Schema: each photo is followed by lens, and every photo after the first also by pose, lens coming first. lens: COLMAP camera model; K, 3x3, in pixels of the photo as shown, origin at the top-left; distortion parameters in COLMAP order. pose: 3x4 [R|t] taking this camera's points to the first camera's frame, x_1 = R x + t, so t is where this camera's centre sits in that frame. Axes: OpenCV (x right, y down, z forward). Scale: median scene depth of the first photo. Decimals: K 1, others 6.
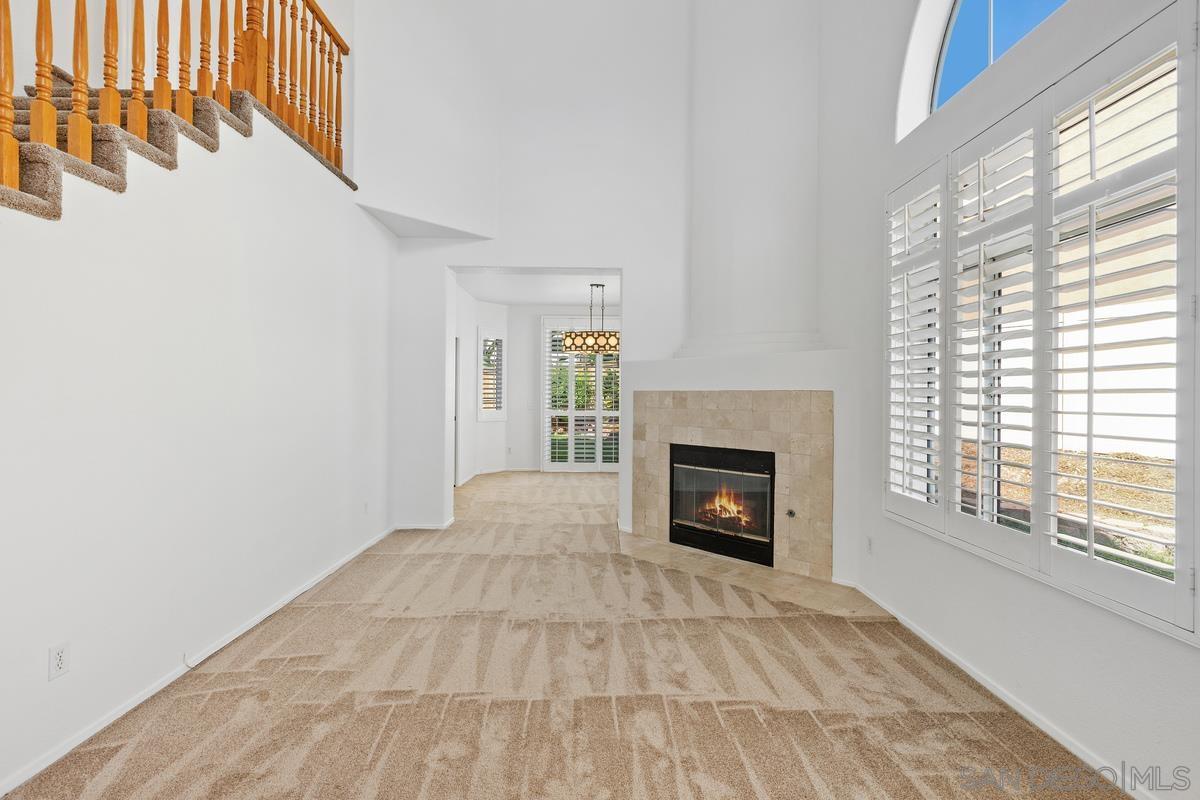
lens RADIAL K [[522.6, 0, 600.5], [0, 522.6, 398.8], [0, 0, 1]] dist [-0.001787, -0.000627]
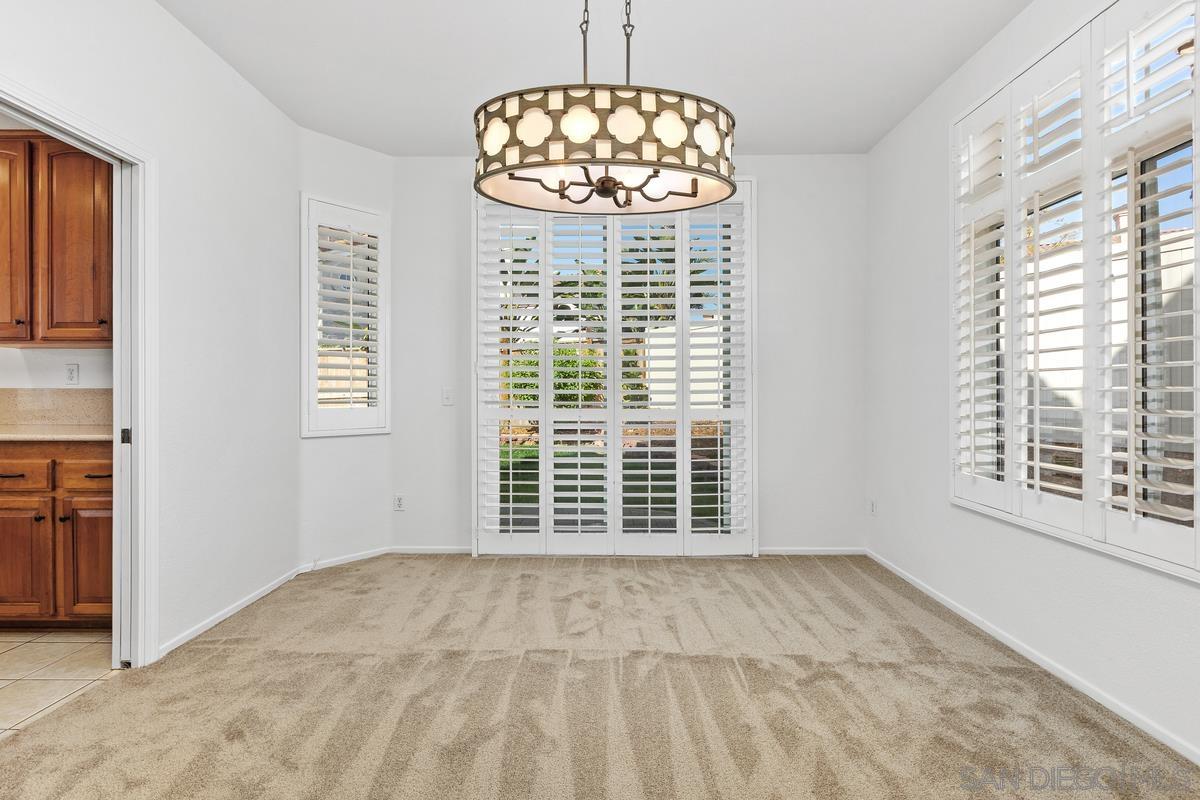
lens RADIAL K [[522.6, 0, 603.3], [0, 522.6, 396.5], [0, 0, 1]] dist [-0.001787, -0.000627]
pose [[0.999802, -0.001423, -0.019839, -0.003075], [0.001503, 0.999991, 0.004053, 0.012332], [0.019833, -0.004082, 0.999795, 0.594794]]
